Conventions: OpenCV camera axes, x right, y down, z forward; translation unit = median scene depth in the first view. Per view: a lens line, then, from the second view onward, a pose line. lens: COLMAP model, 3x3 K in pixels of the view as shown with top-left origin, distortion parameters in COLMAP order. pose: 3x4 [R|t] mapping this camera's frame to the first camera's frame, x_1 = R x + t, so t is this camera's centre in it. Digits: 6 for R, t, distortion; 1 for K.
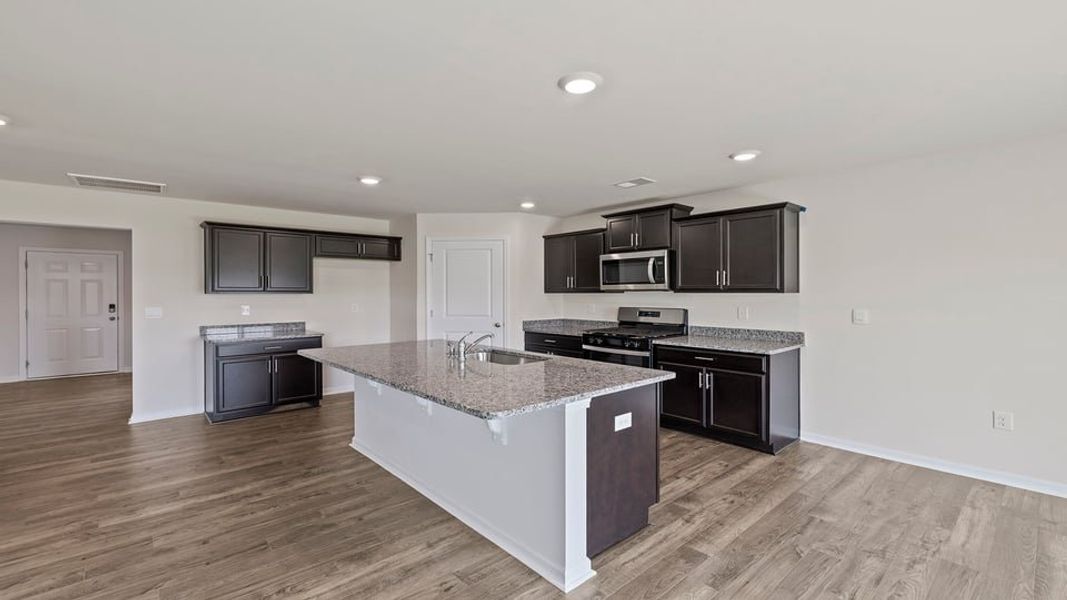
lens RADIAL K [[452.0, 0, 525.6], [0, 452.0, 296.6], [0, 0, 1]] dist [0.002109, 0.000069]
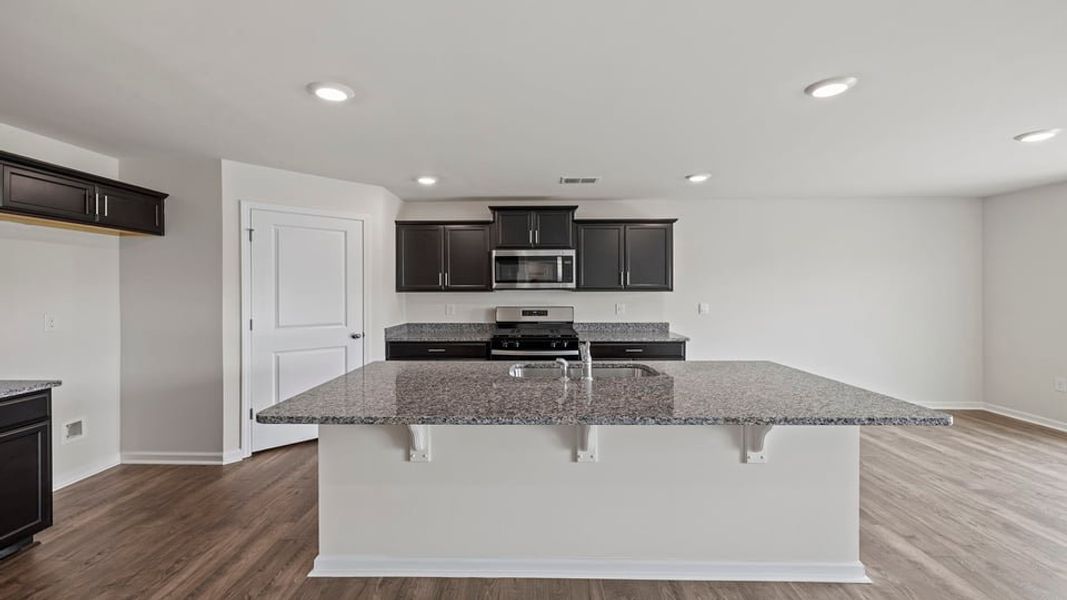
lens RADIAL K [[452.0, 0, 525.6], [0, 452.0, 296.6], [0, 0, 1]] dist [0.002109, 0.000069]
pose [[0.679324, -0.008290, 0.733792, -0.482922], [0.008124, 0.999960, 0.003776, -0.001518], [-0.733794, 0.003396, 0.679364, 0.356303]]
